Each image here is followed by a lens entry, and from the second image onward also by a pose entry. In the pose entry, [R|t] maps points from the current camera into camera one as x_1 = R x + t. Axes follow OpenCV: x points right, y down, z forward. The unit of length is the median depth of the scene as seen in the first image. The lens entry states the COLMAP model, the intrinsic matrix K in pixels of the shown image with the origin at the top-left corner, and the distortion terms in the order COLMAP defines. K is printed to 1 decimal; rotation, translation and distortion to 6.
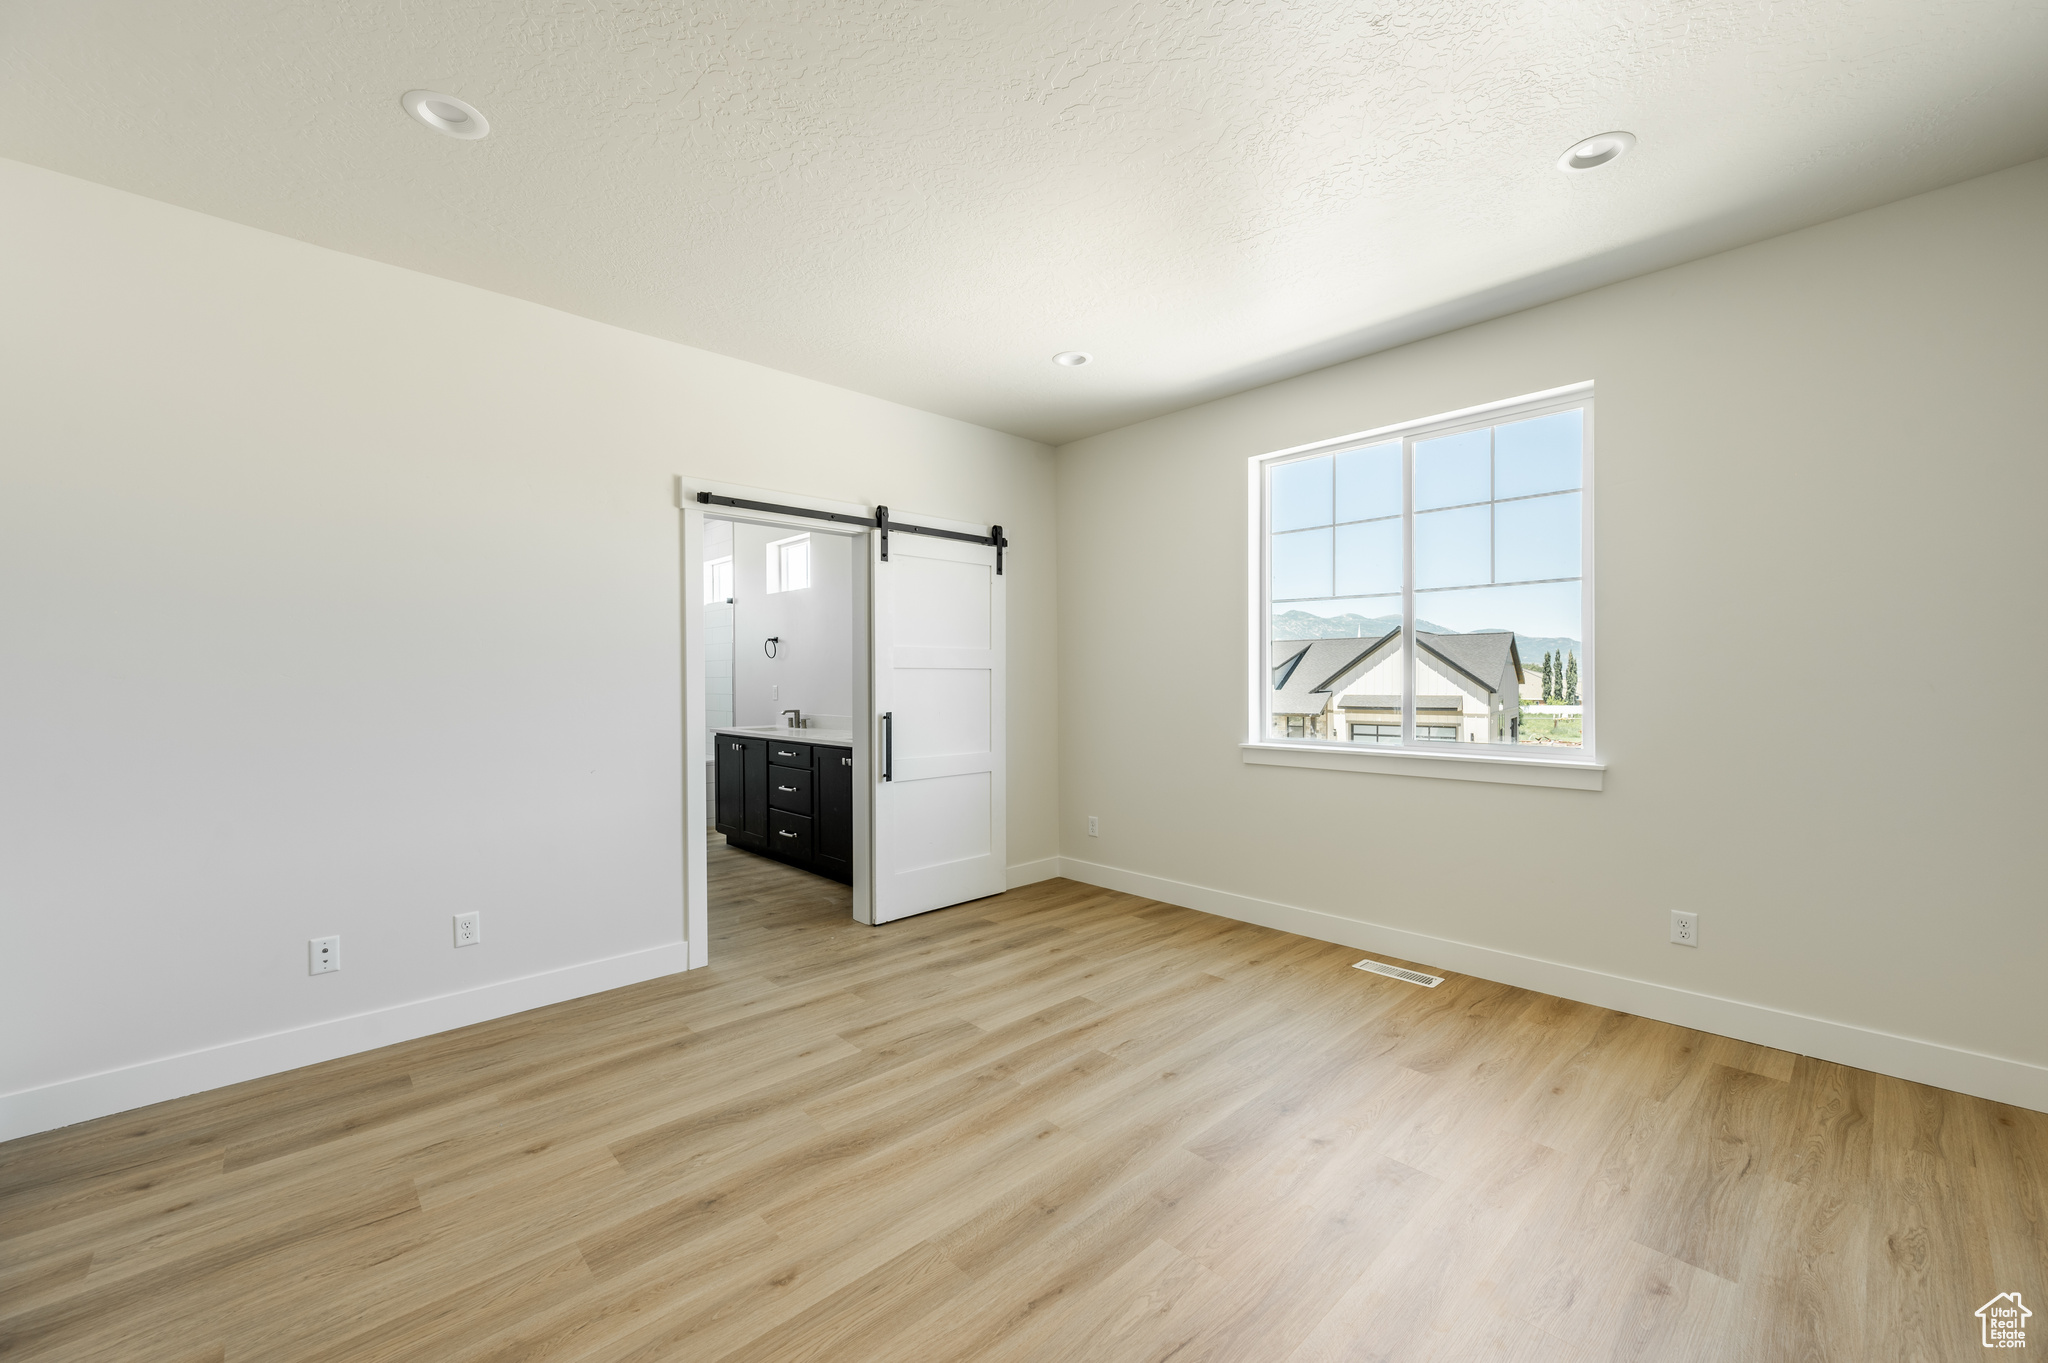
lens RADIAL K [[805.6, 0, 1030.0], [0, 805.6, 681.9], [0, 0, 1]] dist [0.001427, 0.000296]
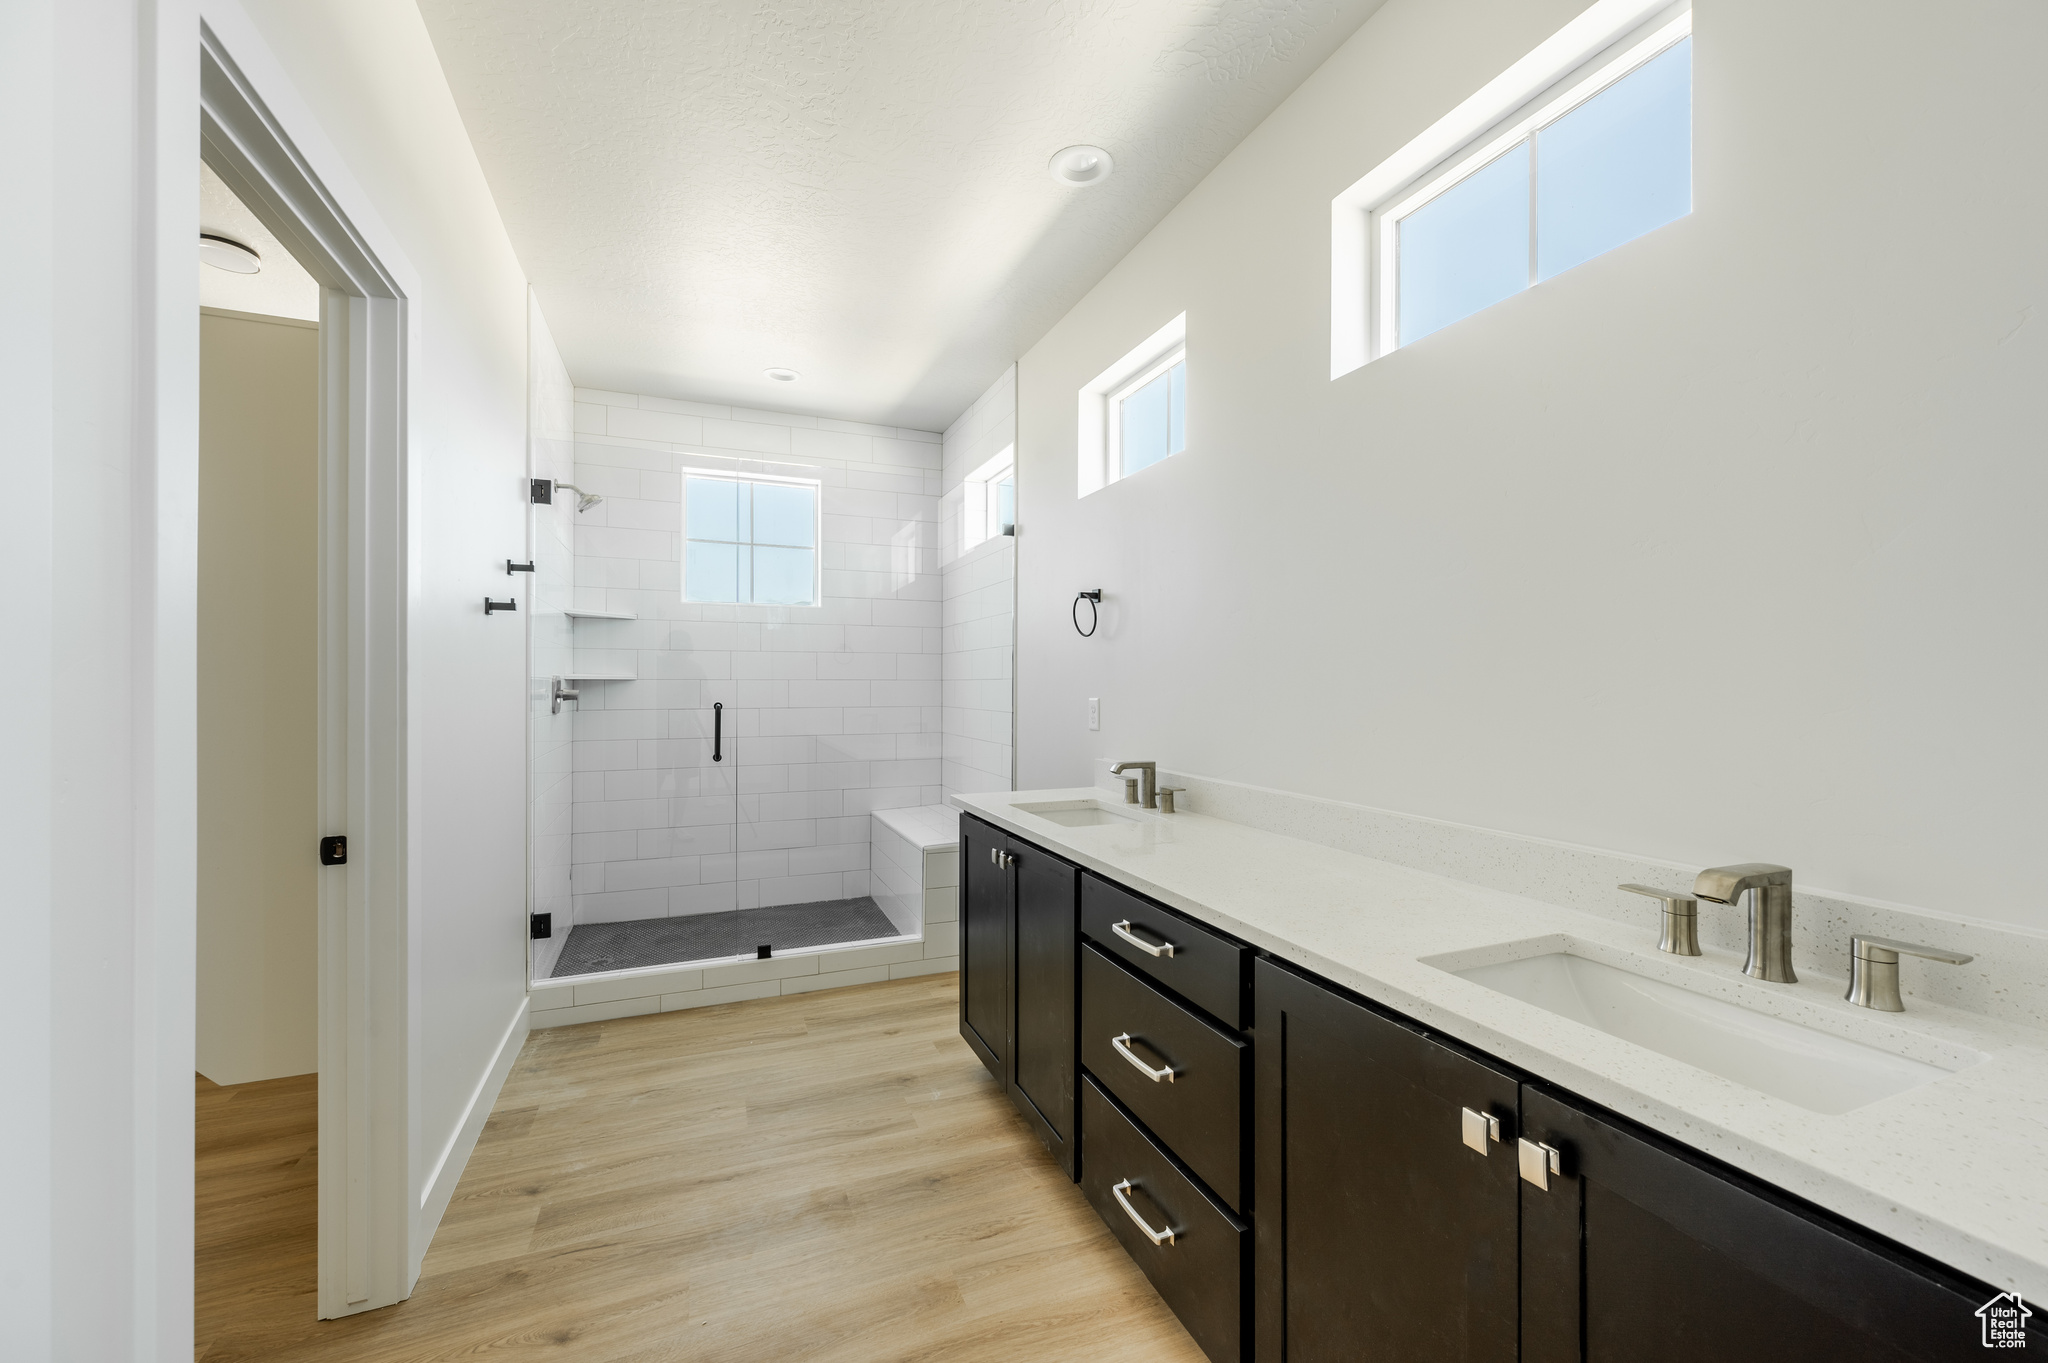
lens RADIAL K [[805.6, 0, 1030.0], [0, 805.6, 681.9], [0, 0, 1]] dist [0.001427, 0.000296]
pose [[0.930945, 0.004707, -0.365130, -0.197854], [-0.008205, 0.999934, -0.008029, -0.000525], [0.365068, 0.010470, 0.930922, 0.606603]]
